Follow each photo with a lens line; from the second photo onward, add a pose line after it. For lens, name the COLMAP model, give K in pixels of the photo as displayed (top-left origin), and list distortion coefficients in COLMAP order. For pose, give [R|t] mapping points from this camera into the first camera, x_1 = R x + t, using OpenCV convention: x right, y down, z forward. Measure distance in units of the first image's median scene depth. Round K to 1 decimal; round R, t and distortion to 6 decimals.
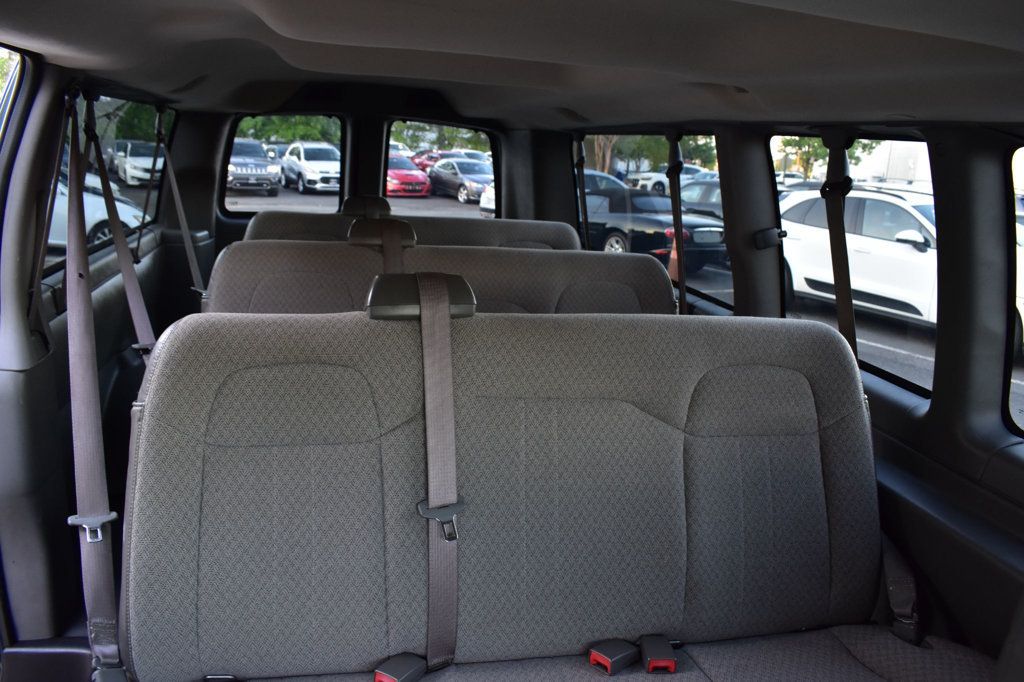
lens RADIAL K [[798.4, 0, 512.0], [0, 798.4, 341.0], [0, 0, 1]] dist [-0.085876, 0.007322]
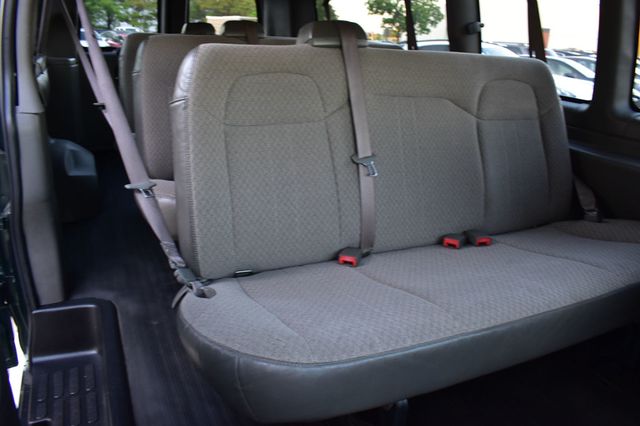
lens RADIAL K [[499.0, 0, 320.0], [0, 499.0, 213.0], [0, 0, 1]] dist [-0.085876, 0.007322]
pose [[0.976410, -0.087918, 0.197217, -0.394116], [0.064979, 0.990654, 0.119923, 0.189788], [-0.205917, -0.104279, 0.972997, -0.018255]]
